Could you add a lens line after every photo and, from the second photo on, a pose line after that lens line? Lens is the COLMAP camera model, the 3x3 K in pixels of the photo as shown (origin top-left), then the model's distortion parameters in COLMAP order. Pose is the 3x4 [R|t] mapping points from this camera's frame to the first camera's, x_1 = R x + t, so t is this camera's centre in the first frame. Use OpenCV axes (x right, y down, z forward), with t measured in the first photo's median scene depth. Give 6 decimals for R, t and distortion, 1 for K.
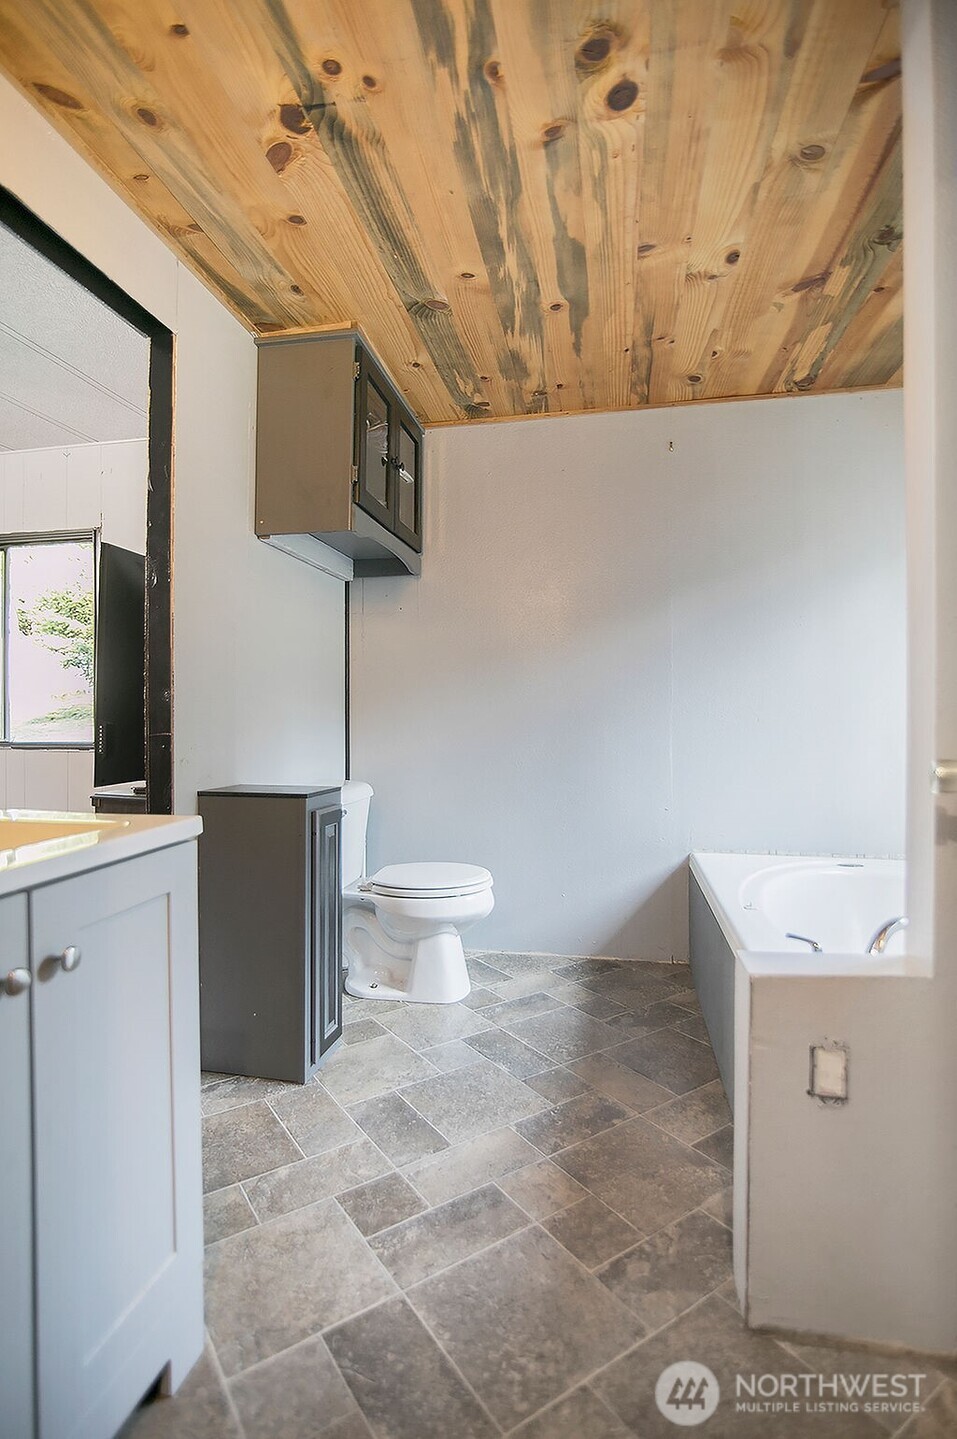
lens RADIAL K [[682.9, 0, 476.5], [0, 682.9, 718.1], [0, 0, 1]] dist [-0.017945, 0.000312]
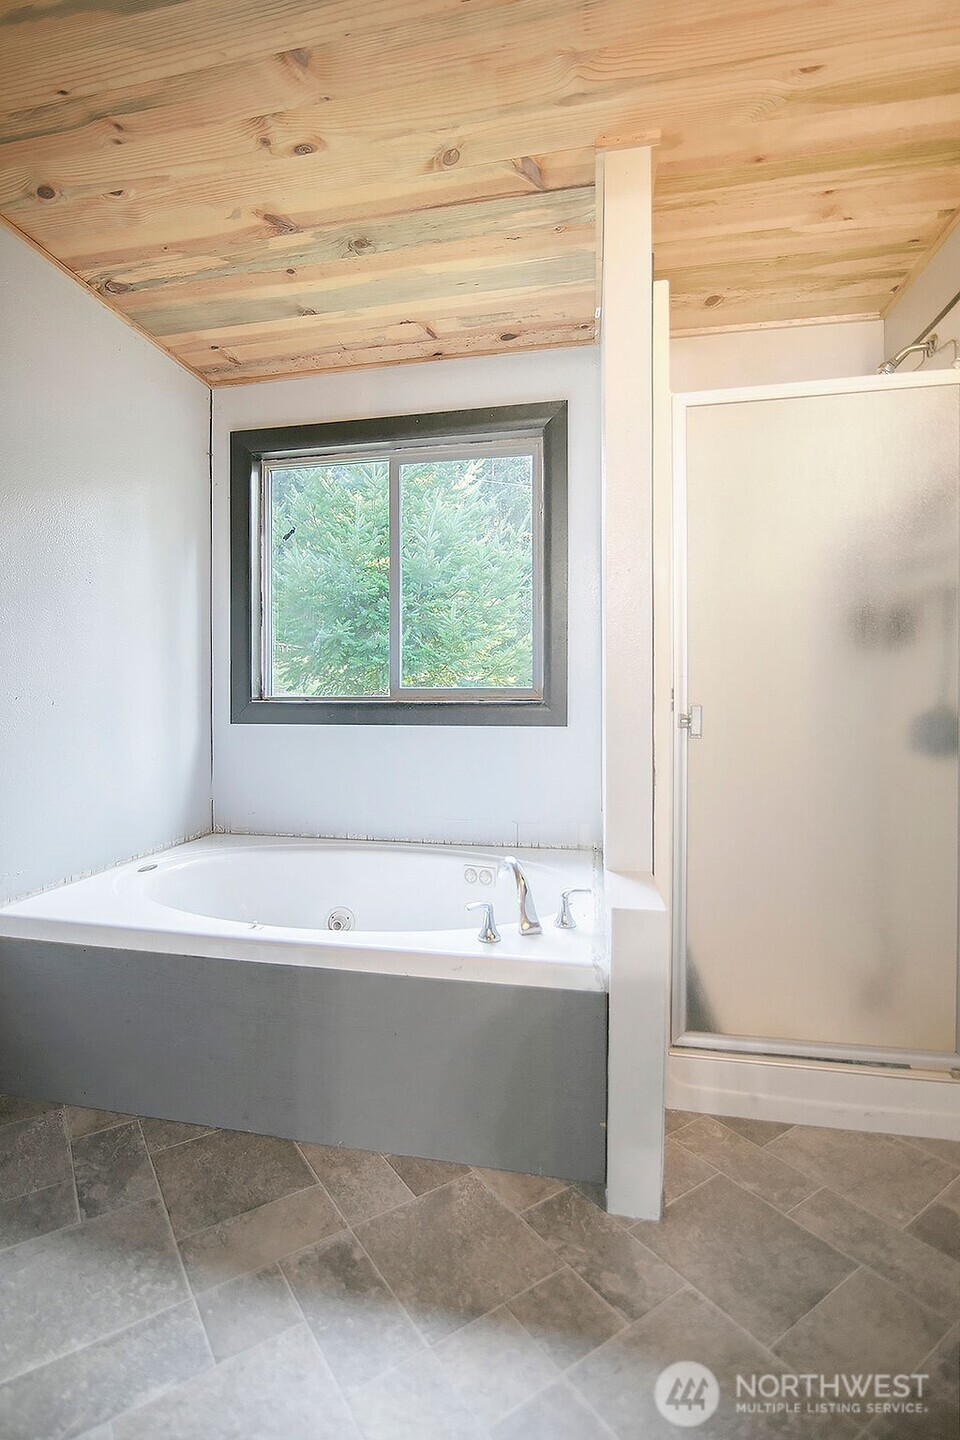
lens RADIAL K [[678.8, 0, 525.1], [0, 678.8, 700.8], [0, 0, 1]] dist [-0.015971, 0.000025]
pose [[0.010727, -0.005875, 0.999925, -0.431237], [0.009608, 0.999937, 0.005772, -0.000027], [-0.999896, 0.009545, 0.010783, 0.688681]]
